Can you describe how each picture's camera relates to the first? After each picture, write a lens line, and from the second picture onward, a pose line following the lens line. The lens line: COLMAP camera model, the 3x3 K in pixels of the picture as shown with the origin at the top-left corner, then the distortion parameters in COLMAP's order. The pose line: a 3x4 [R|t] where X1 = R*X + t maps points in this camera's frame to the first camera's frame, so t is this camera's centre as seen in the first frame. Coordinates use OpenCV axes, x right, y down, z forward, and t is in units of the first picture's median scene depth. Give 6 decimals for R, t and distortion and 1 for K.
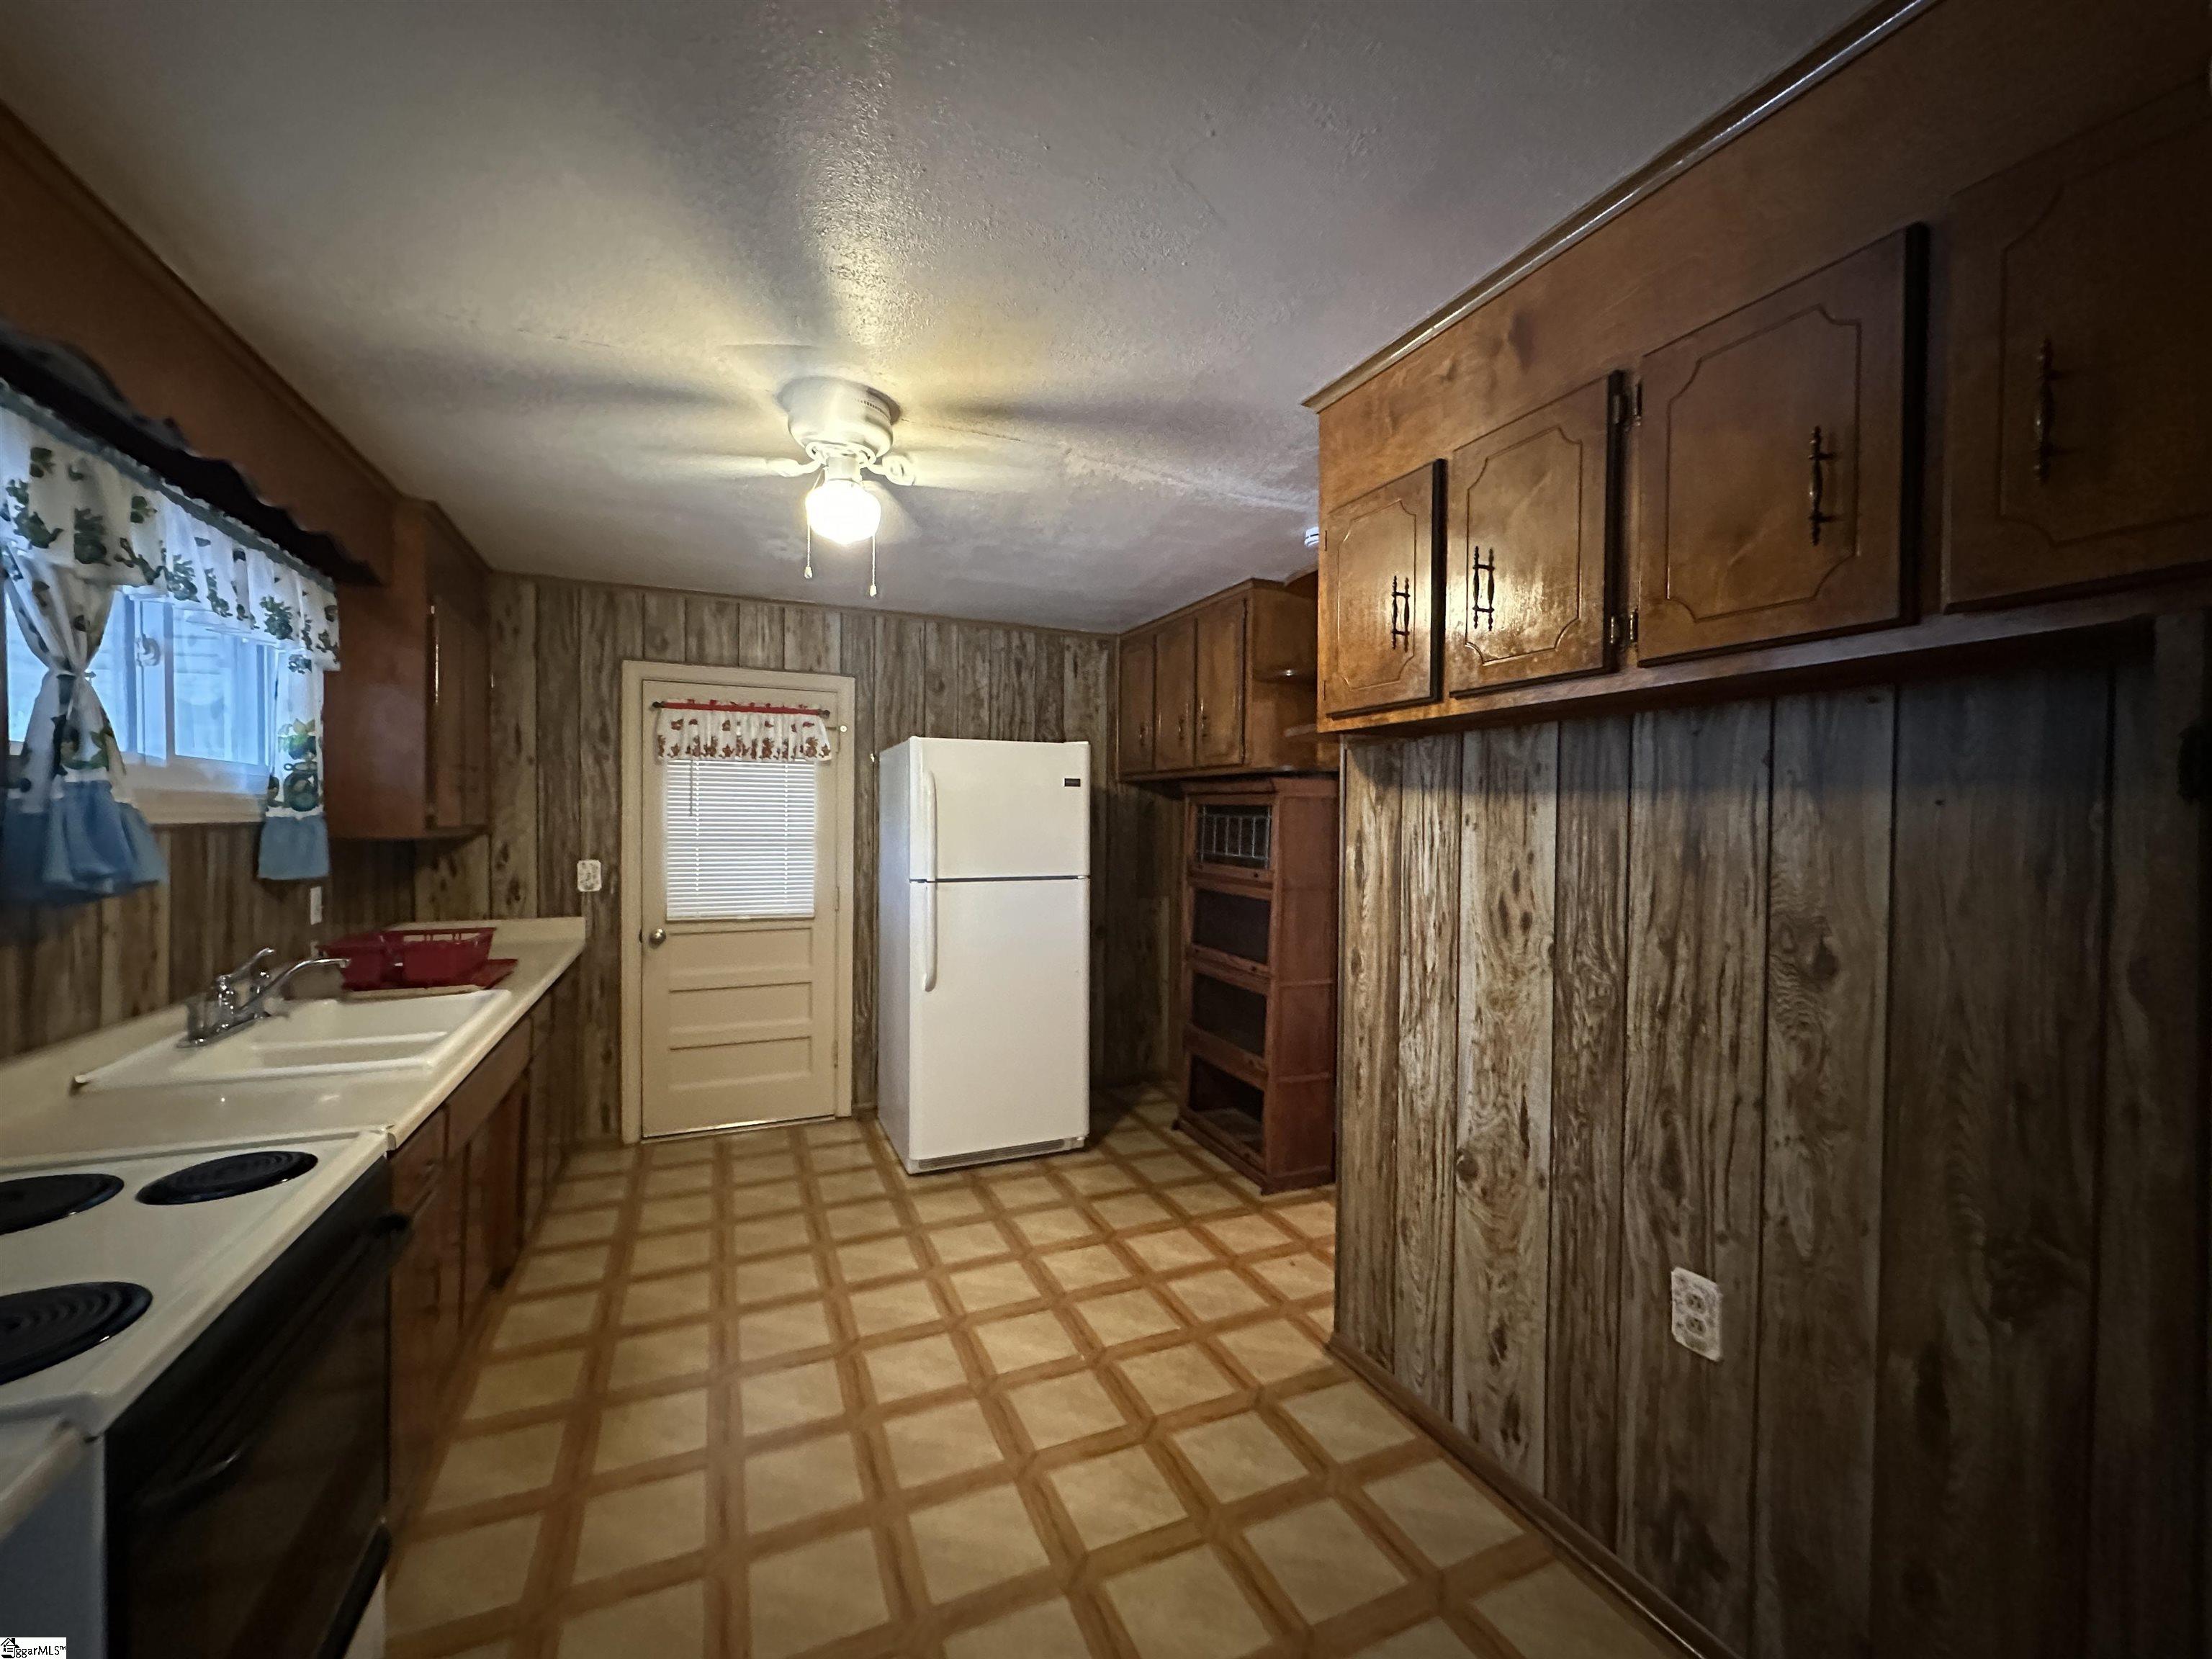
lens RADIAL K [[883.9, 0, 1109.5], [0, 883.9, 830.8], [0, 0, 1]] dist [-0.006114, 0.001250]
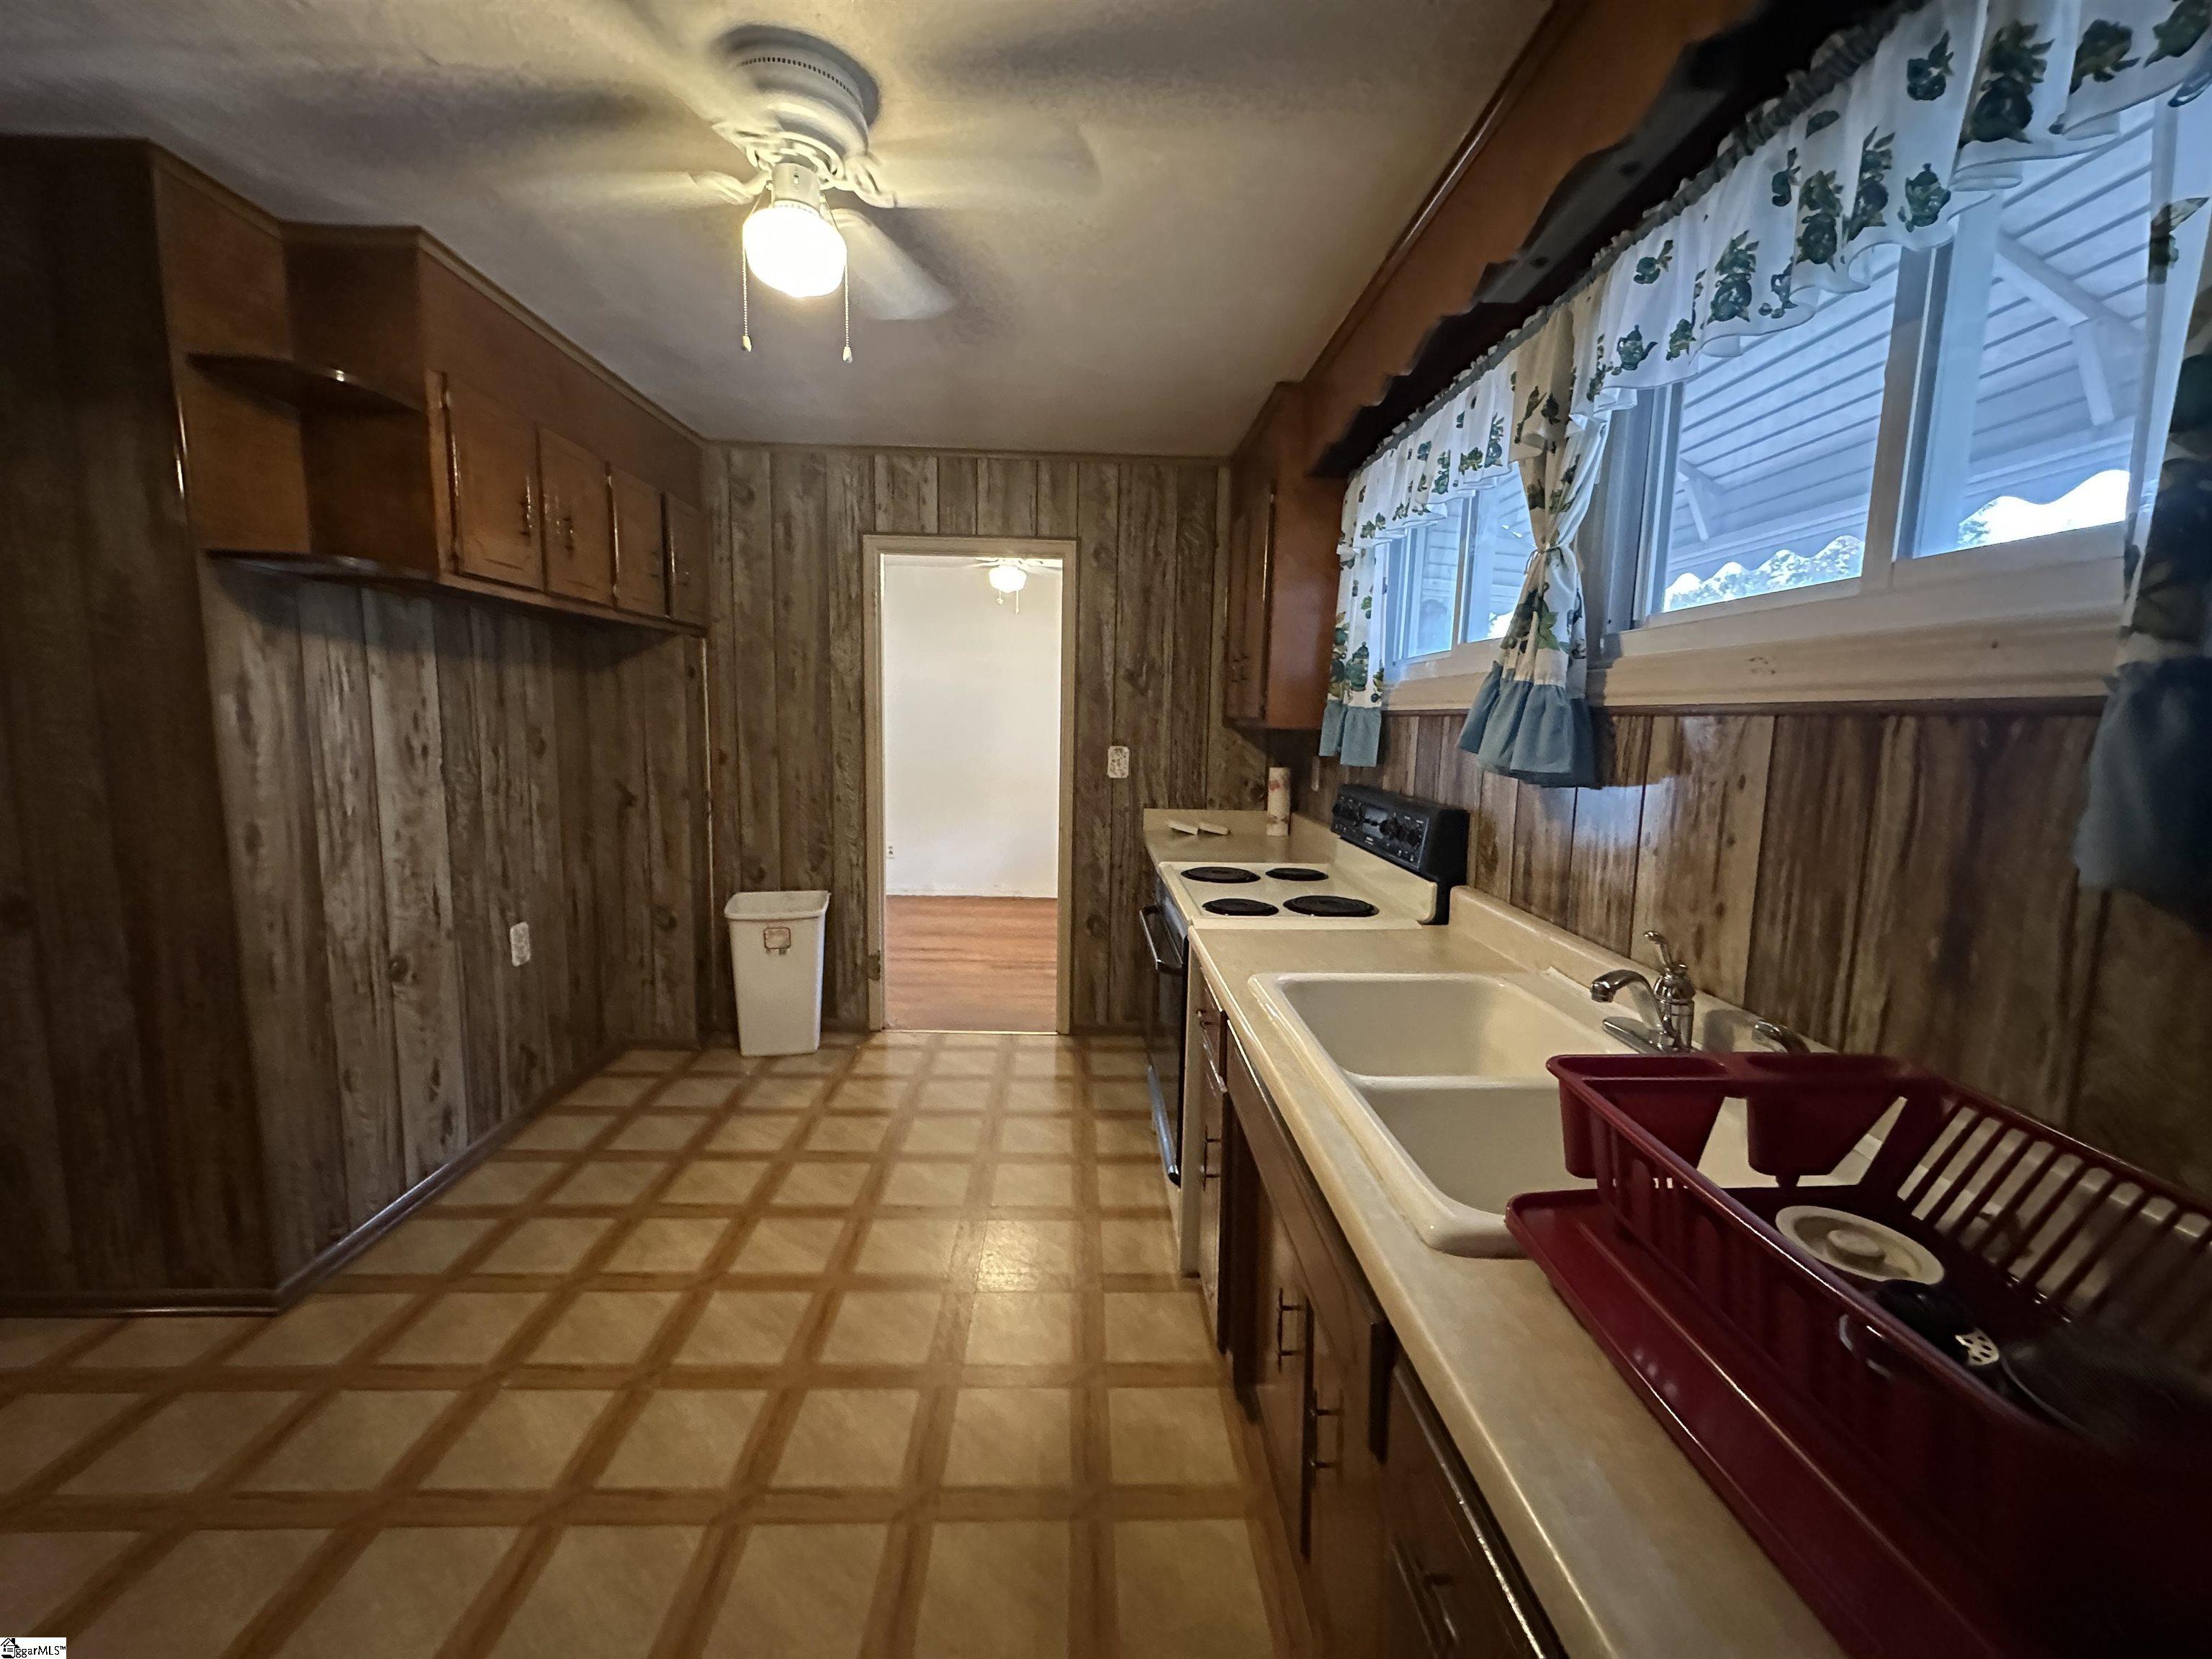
lens RADIAL K [[883.9, 0, 1106.0], [0, 883.9, 829.2], [0, 0, 1]] dist [-0.006114, 0.001250]
pose [[-0.927633, -0.078466, 0.365157, -0.877754], [-0.027066, 0.989235, 0.143812, 0.002327], [-0.372510, 0.123521, -0.919771, 1.695507]]
